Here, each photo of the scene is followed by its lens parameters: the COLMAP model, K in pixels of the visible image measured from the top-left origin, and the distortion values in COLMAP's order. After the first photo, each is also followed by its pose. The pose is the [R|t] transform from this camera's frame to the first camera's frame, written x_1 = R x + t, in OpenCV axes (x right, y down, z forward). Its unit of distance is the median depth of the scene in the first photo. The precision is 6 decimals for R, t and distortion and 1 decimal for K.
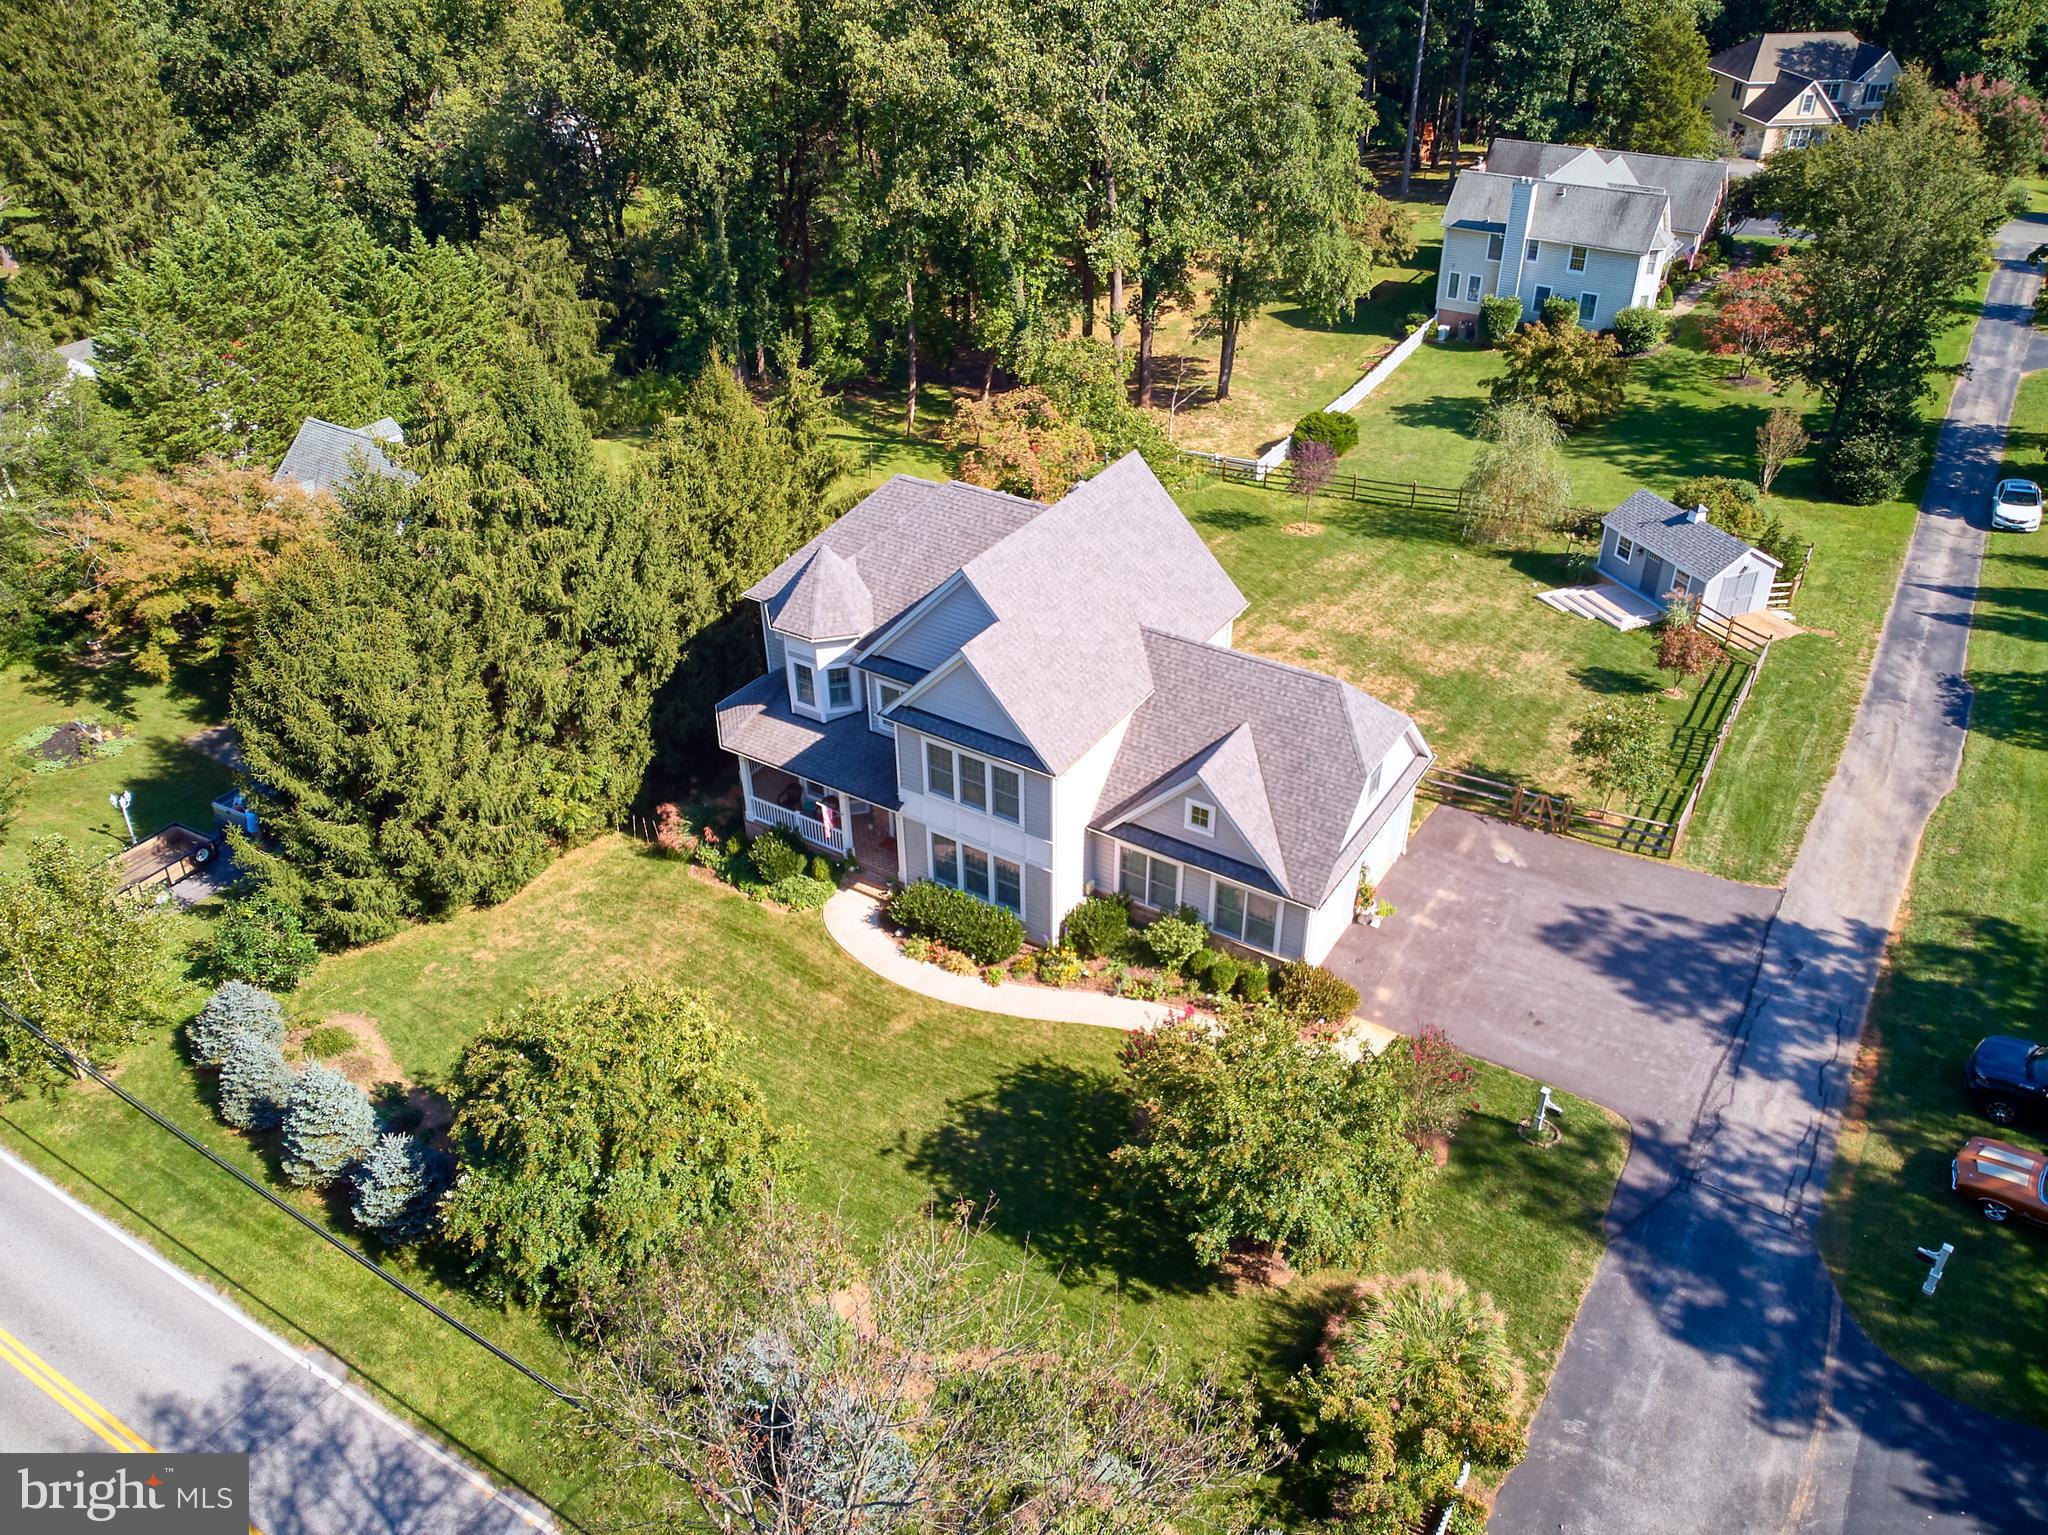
lens RADIAL K [[1503.2, 0, 1029.3], [0, 1503.2, 765.4], [0, 0, 1]] dist [0.006504, -0.057835]
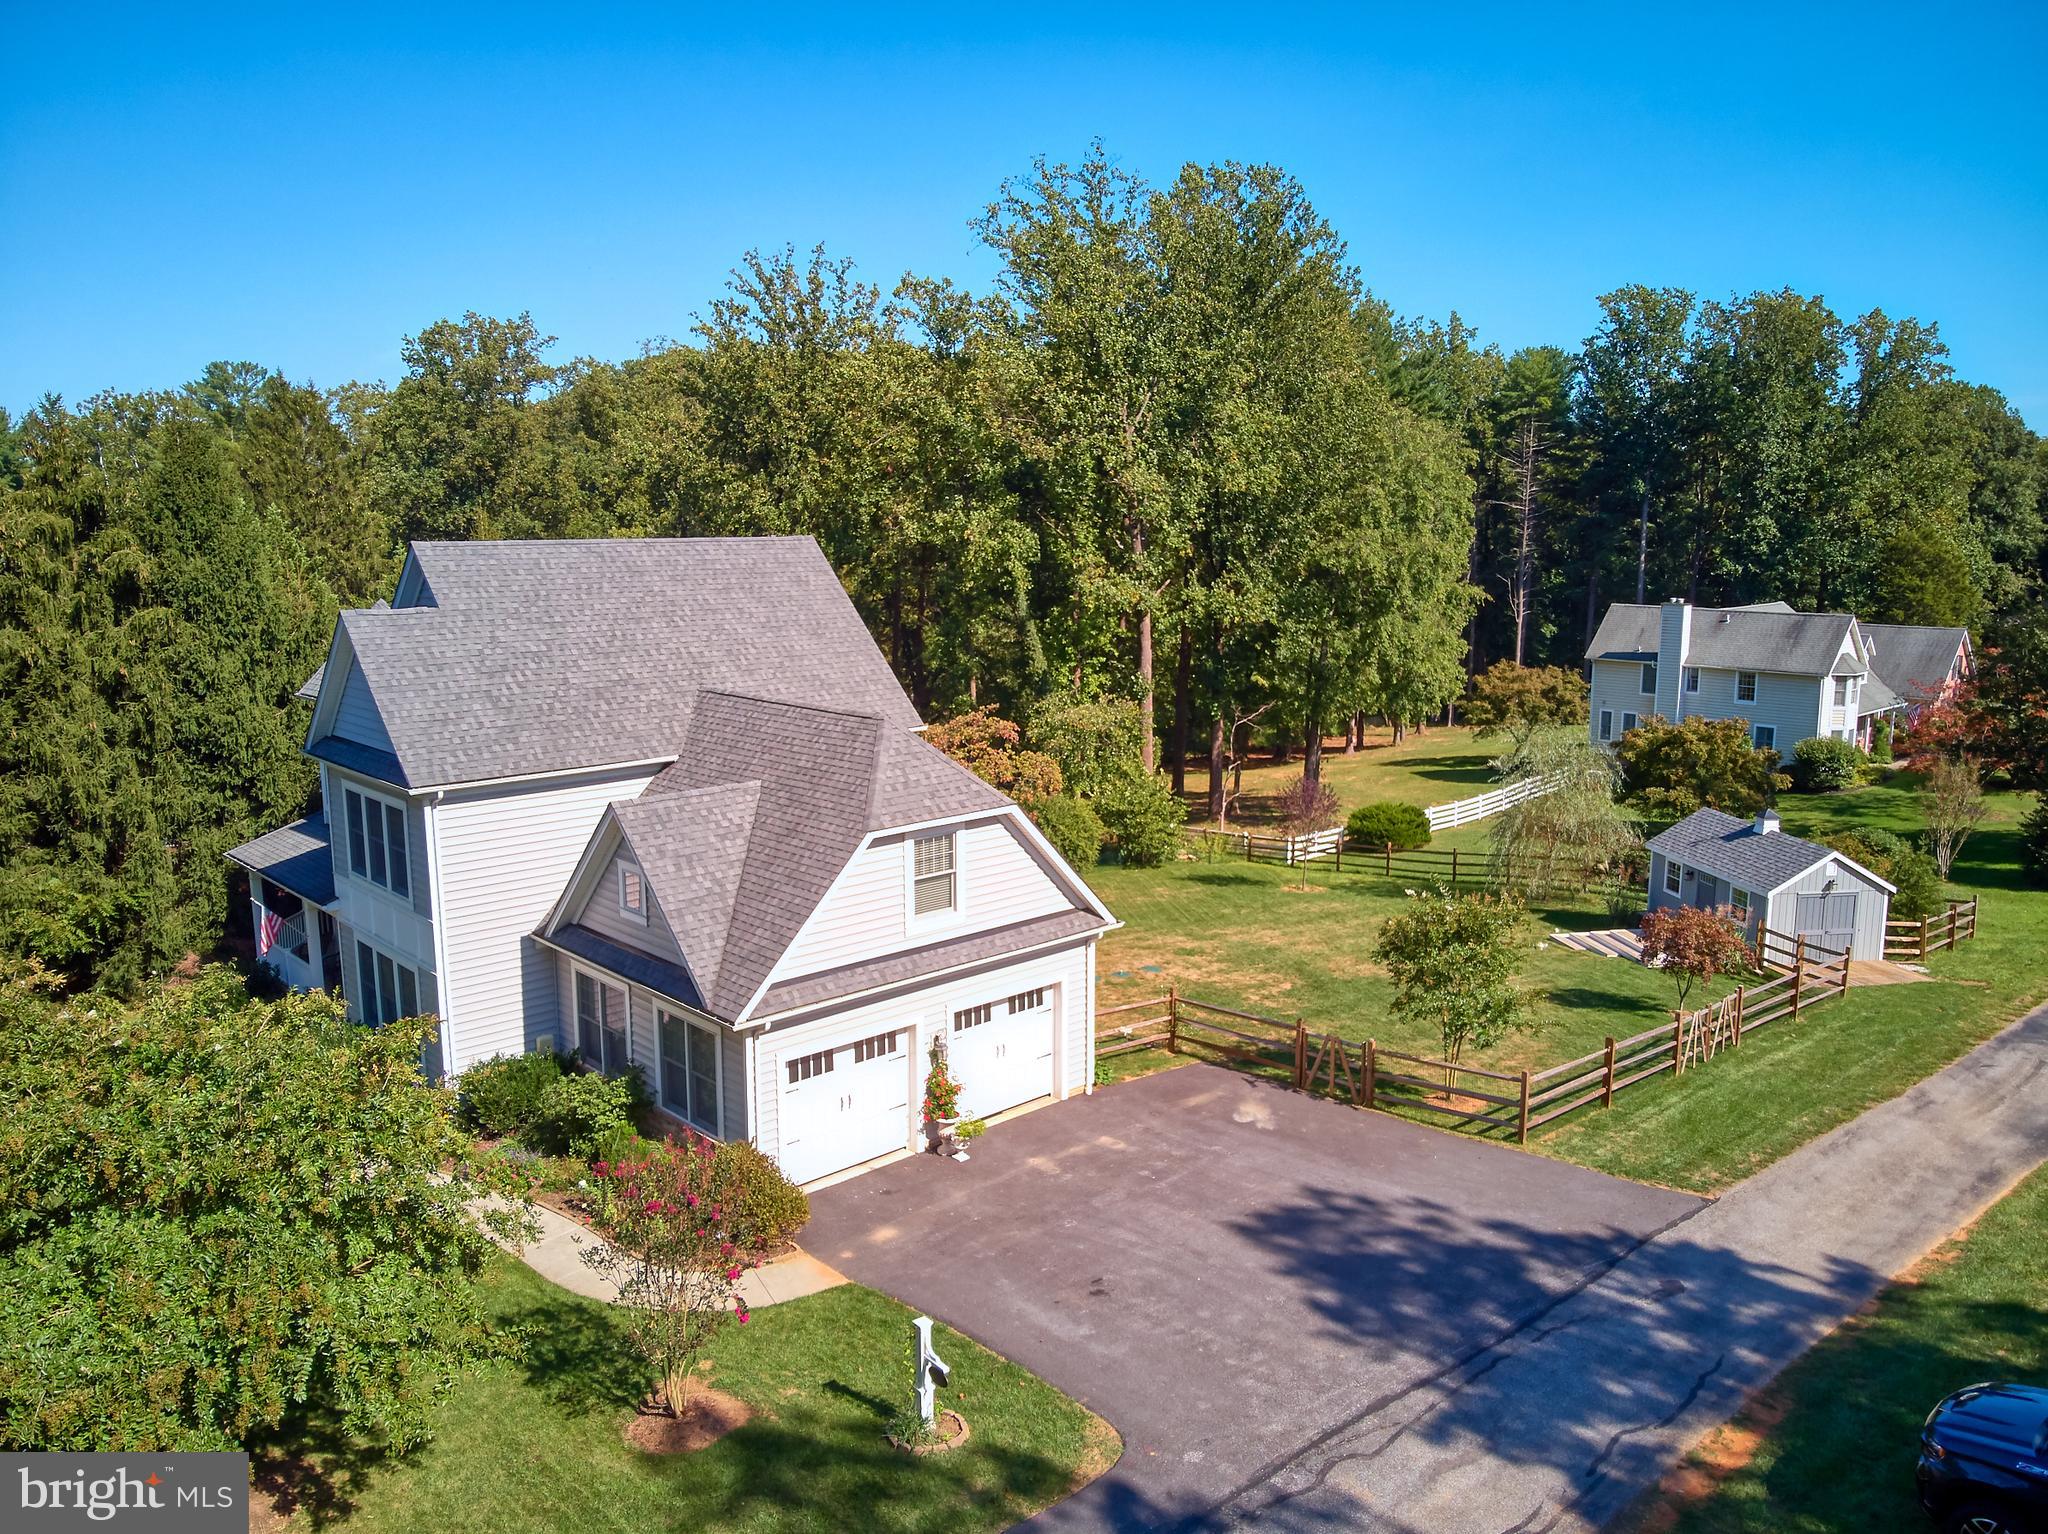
lens RADIAL K [[1503.2, 0, 1029.3], [0, 1503.2, 764.9], [0, 0, 1]] dist [0.006504, -0.057835]
pose [[0.968011, 0.052541, -0.245344, 0.379716], [-0.148650, 0.907837, -0.392090, 0.186019], [0.202131, 0.416018, 0.886607, 0.393047]]
